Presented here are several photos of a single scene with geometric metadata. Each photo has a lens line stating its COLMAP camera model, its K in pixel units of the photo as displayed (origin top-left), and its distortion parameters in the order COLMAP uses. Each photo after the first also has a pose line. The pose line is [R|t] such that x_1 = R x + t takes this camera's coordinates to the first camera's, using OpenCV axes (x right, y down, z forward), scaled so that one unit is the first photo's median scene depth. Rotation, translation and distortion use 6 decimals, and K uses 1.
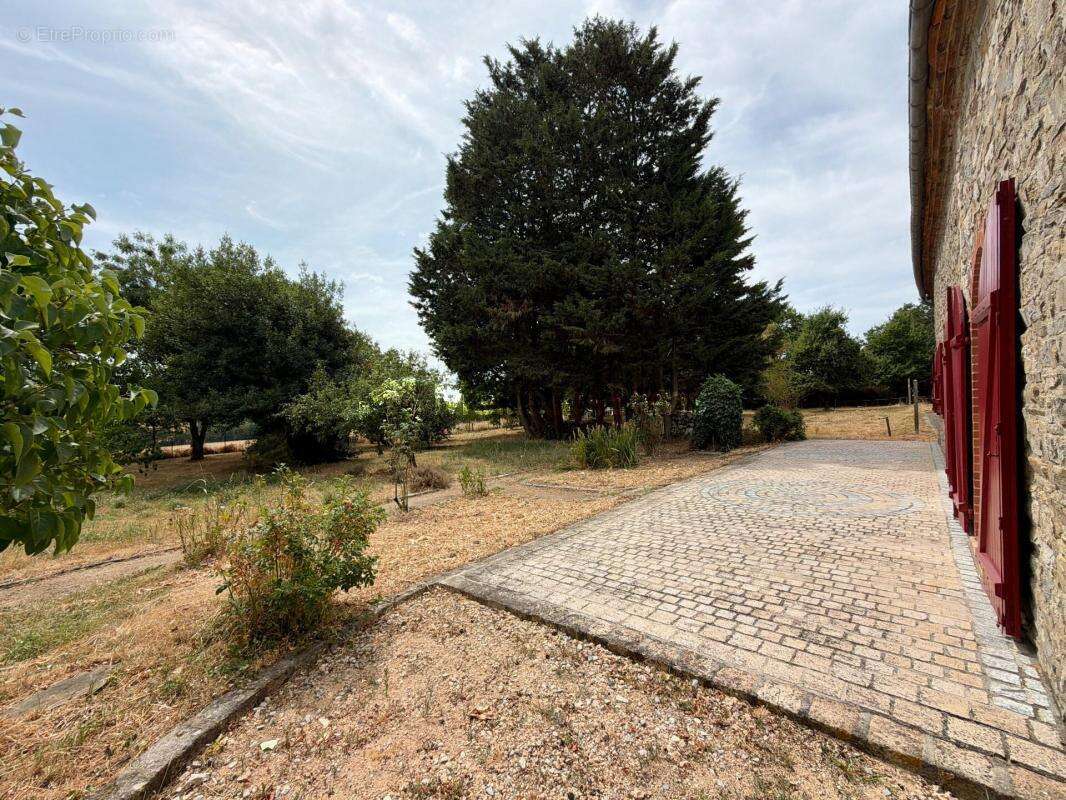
lens RADIAL K [[429.8, 0, 536.6], [0, 429.8, 402.3], [0, 0, 1]] dist [0.000186, 0.000012]
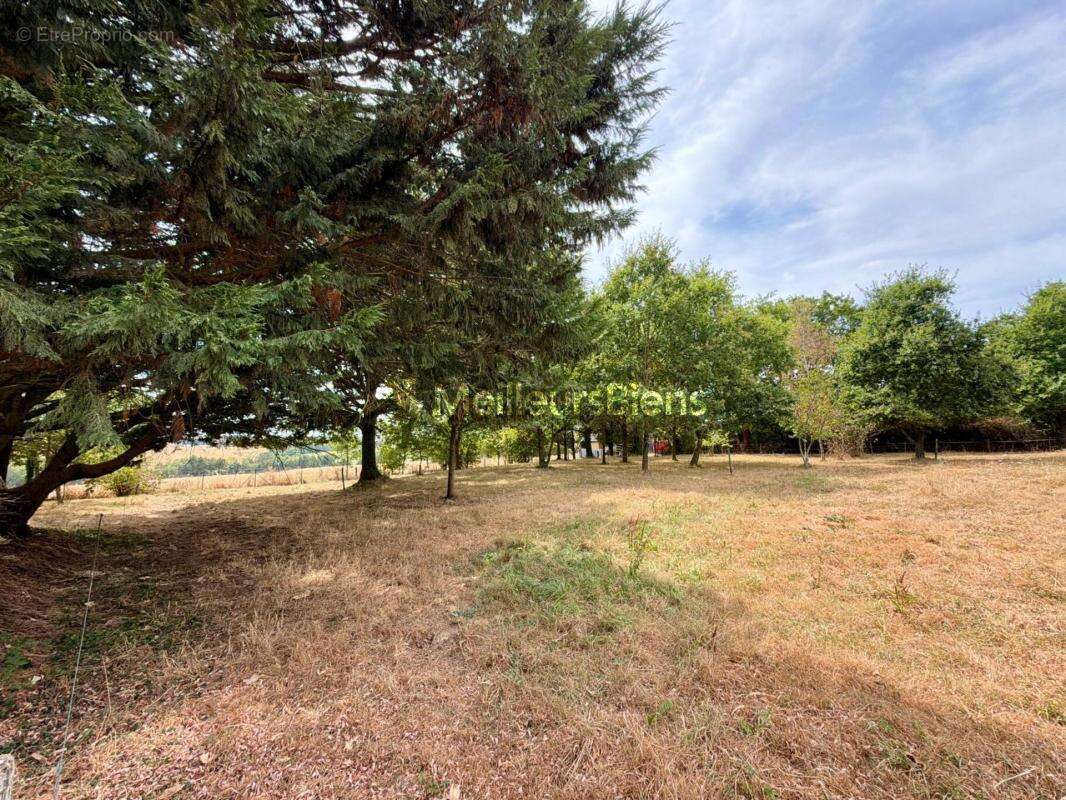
lens RADIAL K [[429.8, 0, 529.3], [0, 429.8, 398.6], [0, 0, 1]] dist [0.000186, 0.000012]
pose [[0.990323, -0.003362, -0.138739, 0.273313], [-0.009554, 0.995683, -0.092324, -0.001323], [0.138451, 0.092757, 0.986016, 0.410264]]
